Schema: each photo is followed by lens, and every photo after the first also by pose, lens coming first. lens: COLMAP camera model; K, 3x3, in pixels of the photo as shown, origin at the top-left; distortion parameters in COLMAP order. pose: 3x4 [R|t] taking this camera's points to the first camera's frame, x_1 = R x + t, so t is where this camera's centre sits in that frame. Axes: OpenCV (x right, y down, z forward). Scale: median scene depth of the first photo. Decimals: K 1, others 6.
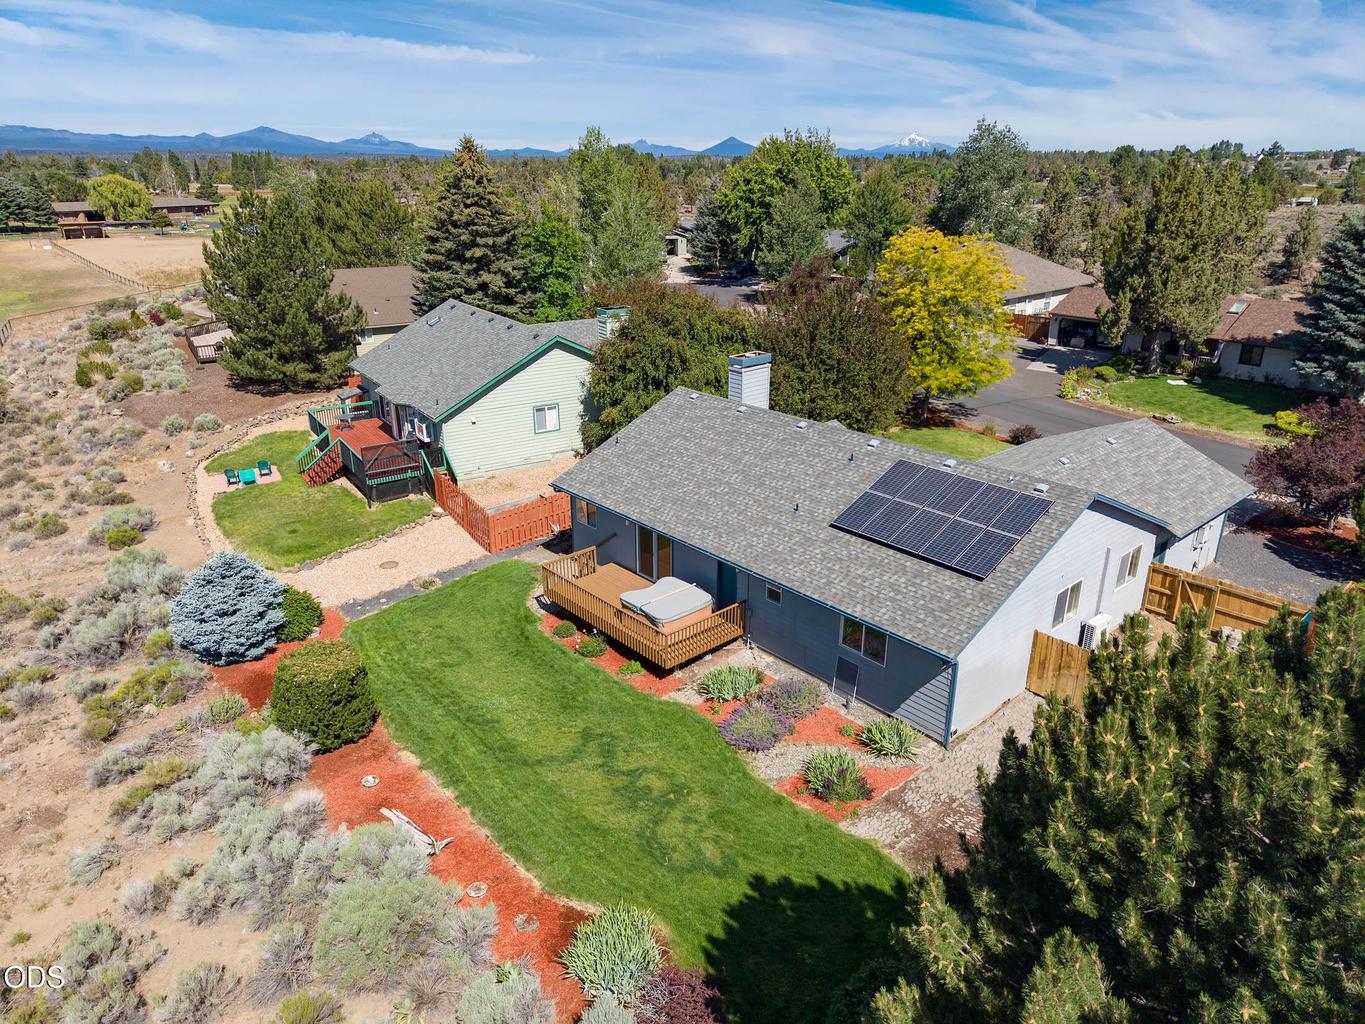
lens RADIAL K [[912.0, 0, 682.5], [0, 912.0, 512.0], [0, 0, 1]] dist [0.026194, -0.023258]
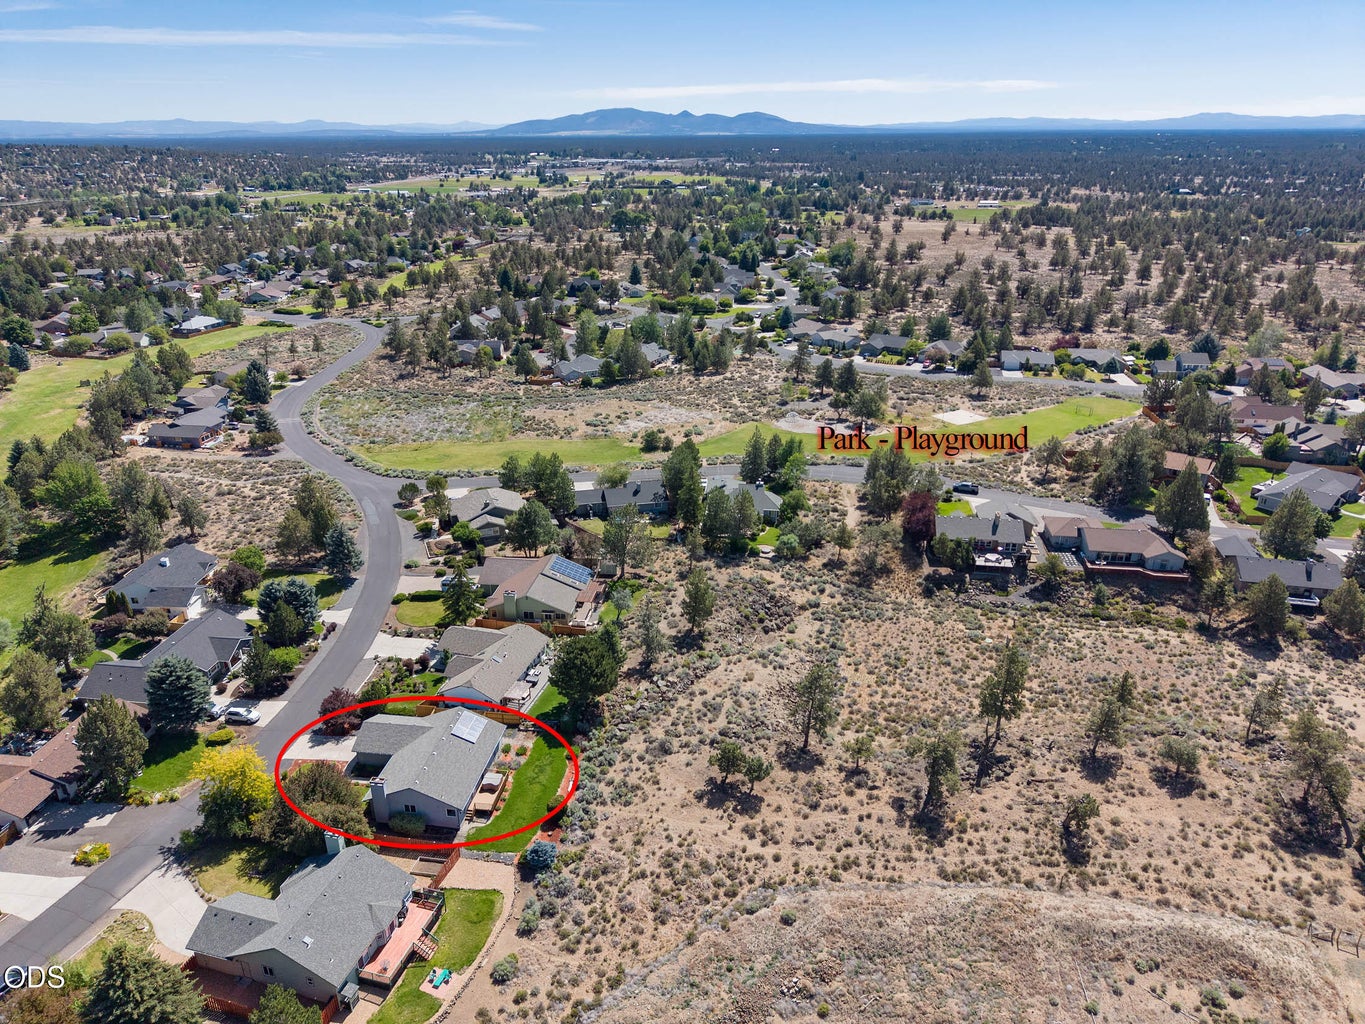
lens RADIAL K [[909.1, 0, 682.5], [0, 909.1, 512.0], [0, 0, 1]] dist [0.058037, -0.073887]
pose [[-0.655132, -0.294634, 0.695696, -2.038761], [0.268580, 0.769851, 0.578959, -1.971037], [-0.706164, 0.566145, -0.425222, 0.949148]]
